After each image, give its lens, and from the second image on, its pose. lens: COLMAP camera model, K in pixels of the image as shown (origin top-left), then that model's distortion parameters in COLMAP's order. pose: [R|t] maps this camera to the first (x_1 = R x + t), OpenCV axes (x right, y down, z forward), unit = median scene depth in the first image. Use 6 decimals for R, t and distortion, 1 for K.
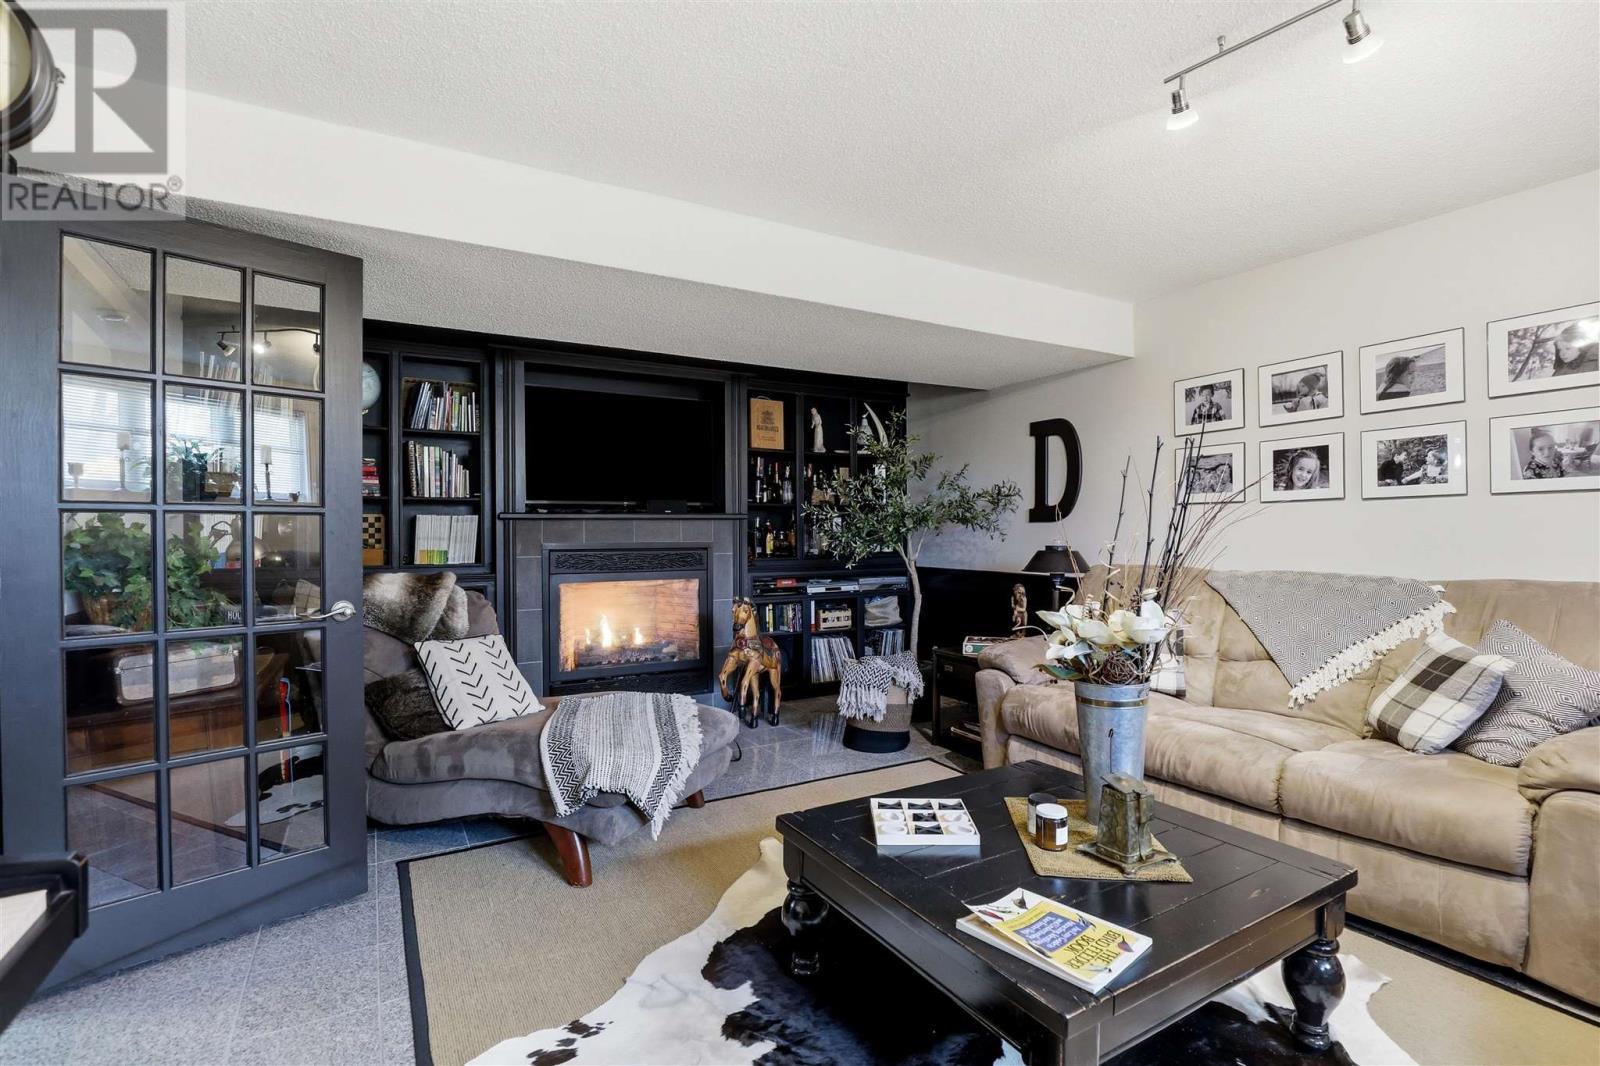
lens RADIAL K [[728.5, 0, 797.2], [0, 728.5, 531.0], [0, 0, 1]] dist [-0.015308, 0.000383]
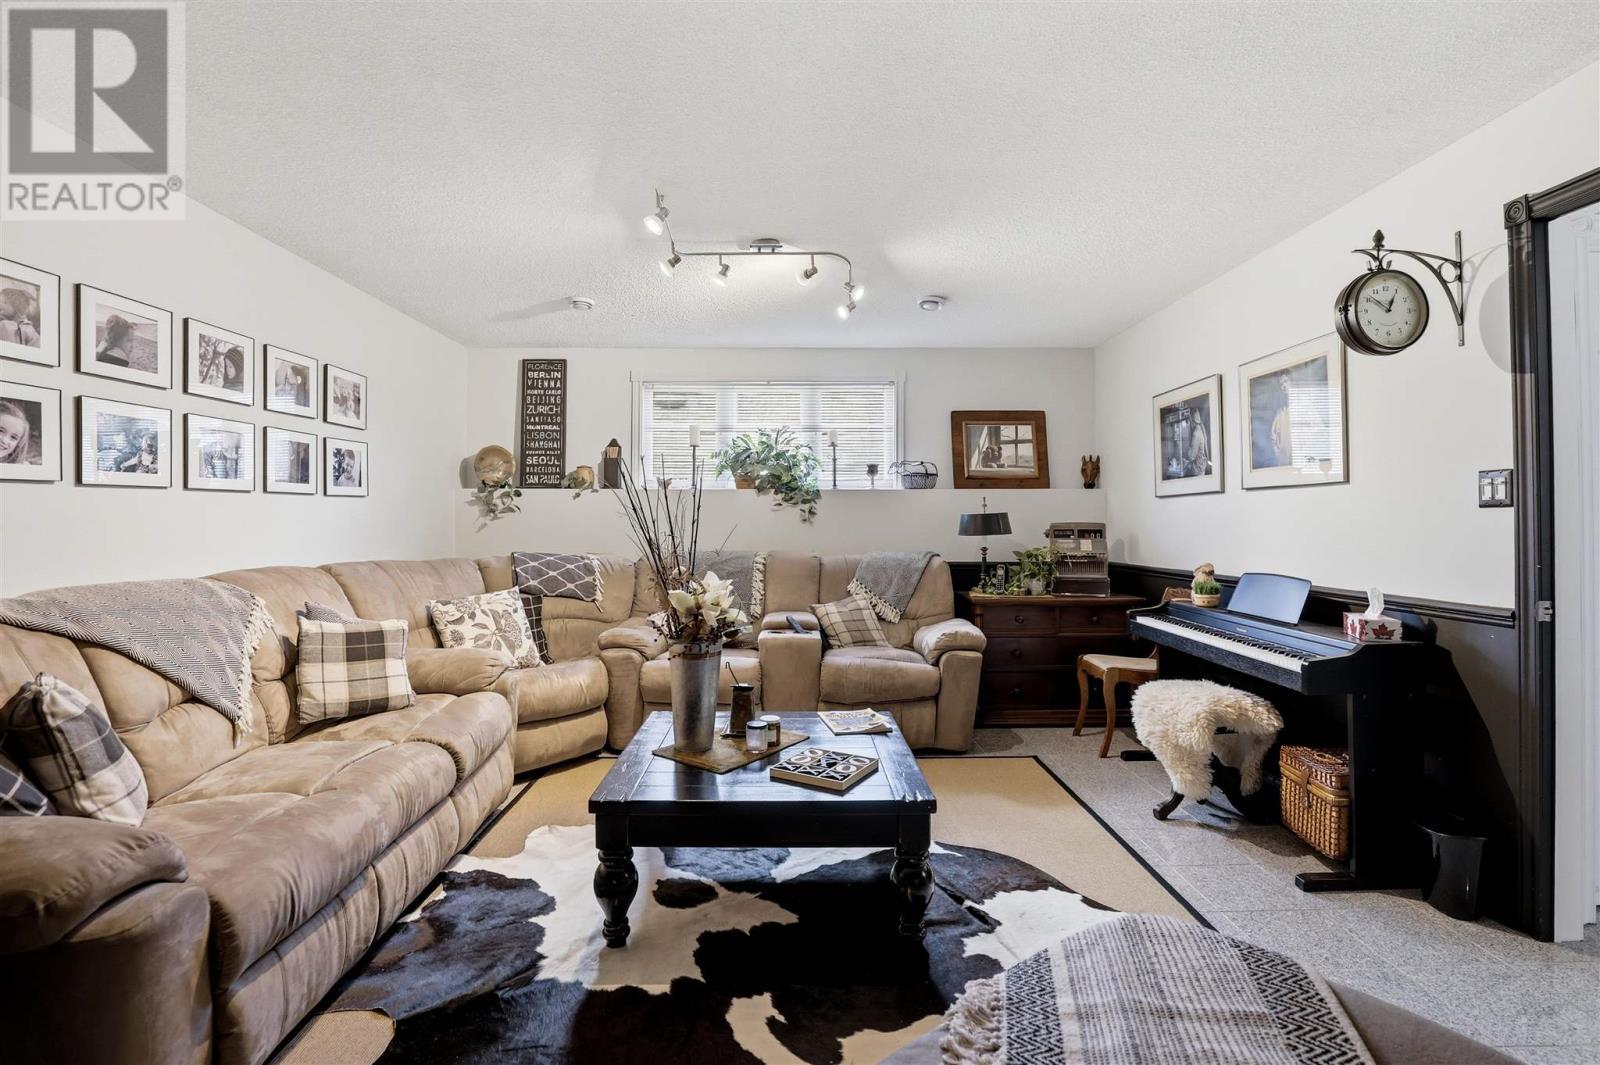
lens RADIAL K [[728.5, 0, 799.3], [0, 728.5, 521.3], [0, 0, 1]] dist [-0.015308, 0.000383]
pose [[-0.862676, 0.002330, 0.505752, -0.257088], [0.002961, 0.999996, 0.000443, -0.004214], [-0.505748, 0.001879, -0.862679, 1.328593]]
